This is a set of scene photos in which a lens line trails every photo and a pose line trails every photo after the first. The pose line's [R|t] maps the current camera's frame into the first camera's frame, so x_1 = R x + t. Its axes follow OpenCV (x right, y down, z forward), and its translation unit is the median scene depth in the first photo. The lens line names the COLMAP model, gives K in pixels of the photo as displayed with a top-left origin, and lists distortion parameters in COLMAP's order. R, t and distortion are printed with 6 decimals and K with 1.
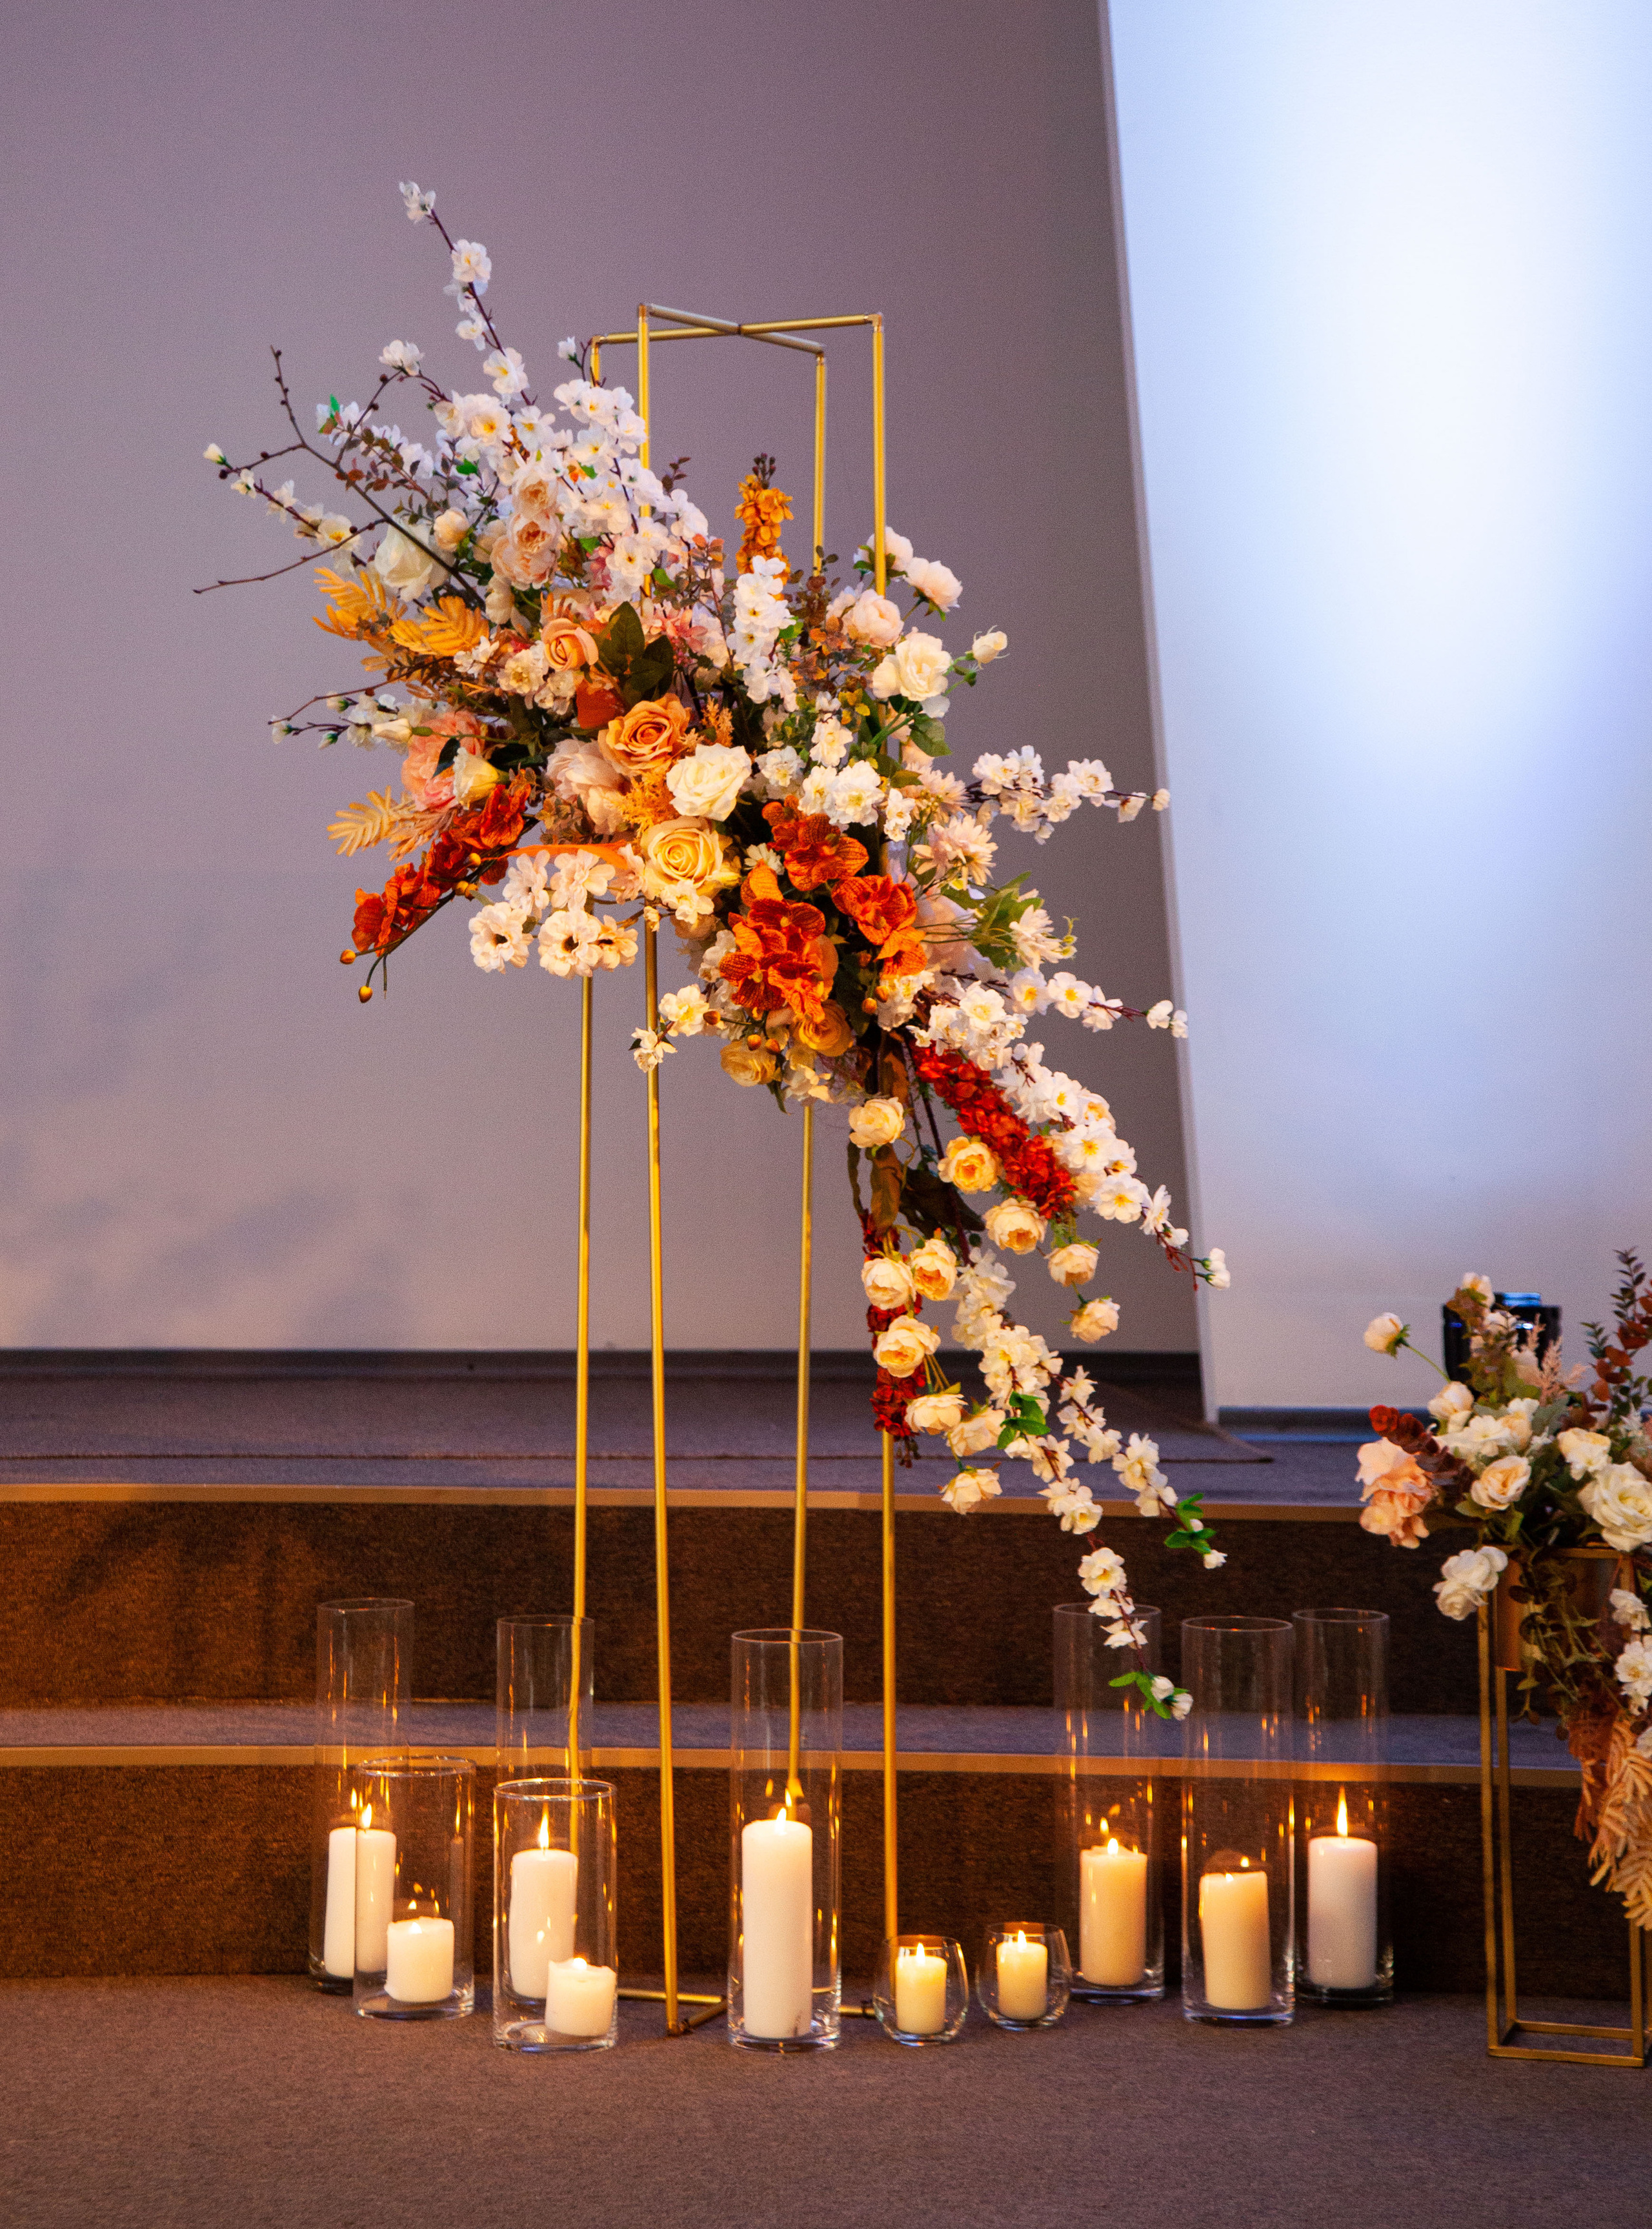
lens RADIAL K [[5189.3, 0, 827.0], [0, 5189.3, 1078.0], [0, 0, 1]] dist [0.071093, 4.341451]
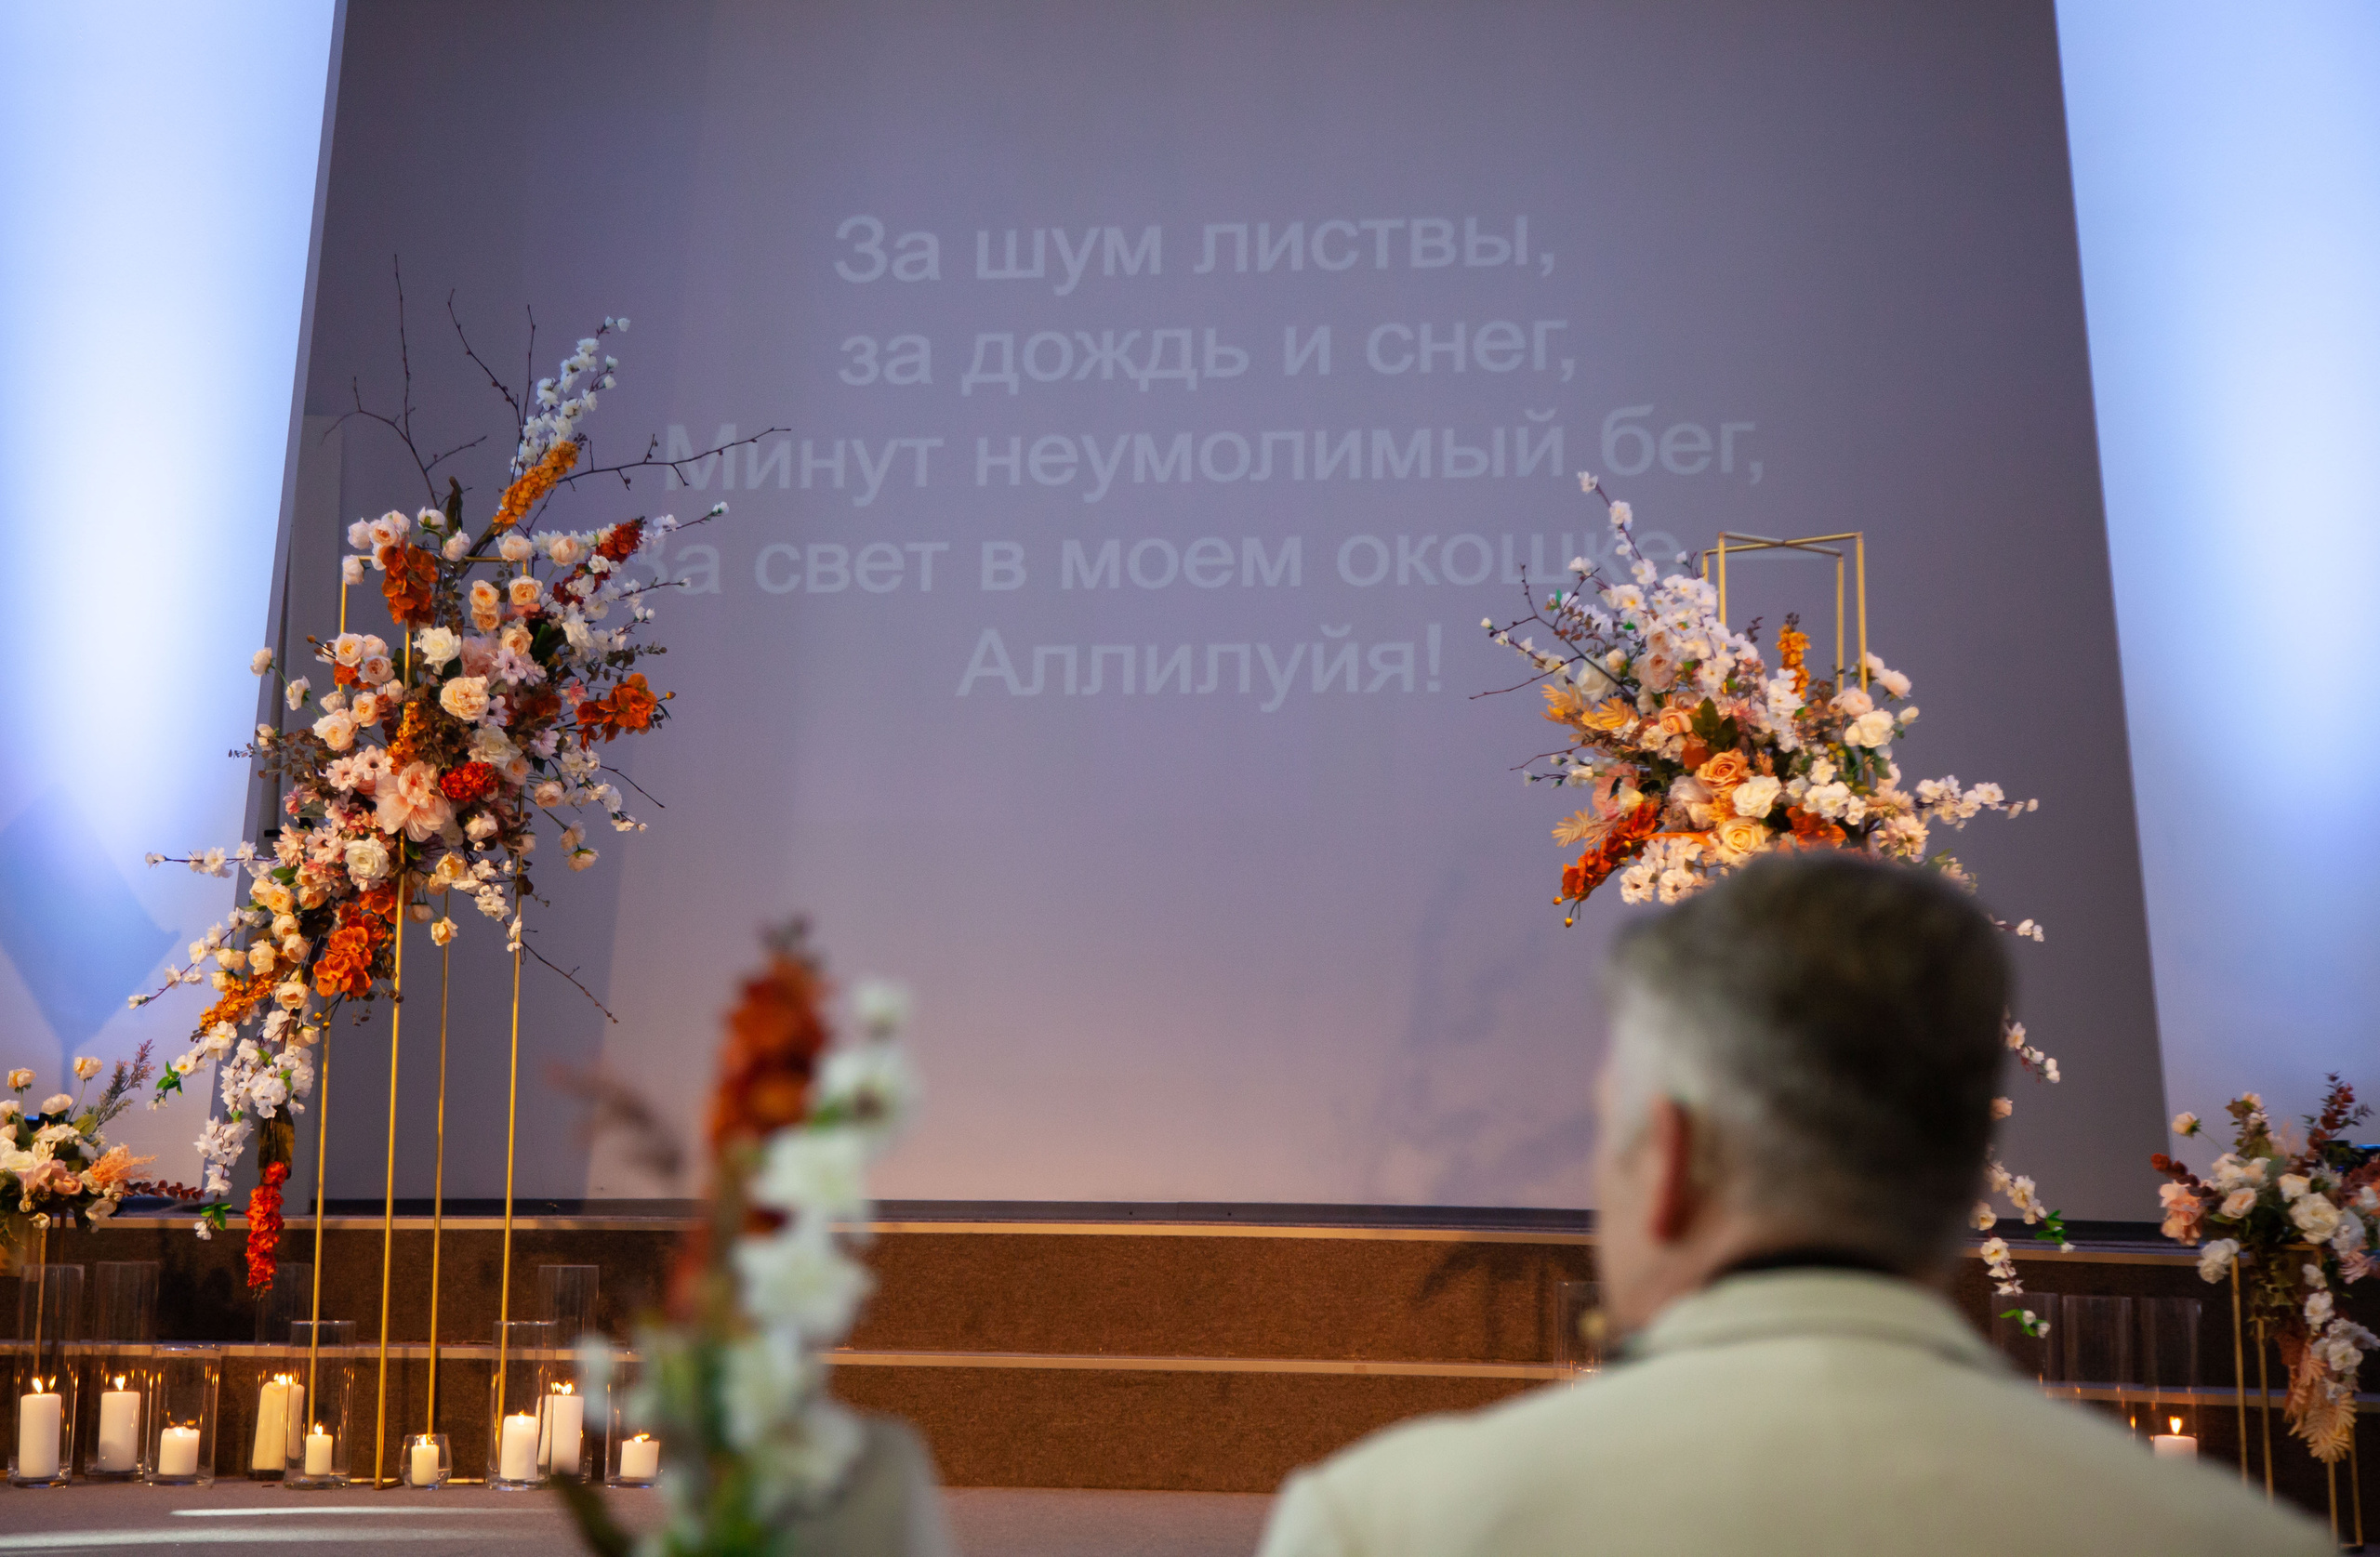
lens RADIAL K [[5365.8, 0, 1190.0], [0, 5365.8, 778.5], [0, 0, 1]] dist [0.264837, 0.300209]
pose [[0.970899, -0.021510, -0.238520, 0.223731], [-0.002815, 0.994865, -0.101174, 0.120799], [0.239472, 0.098901, 0.965853, -0.803303]]
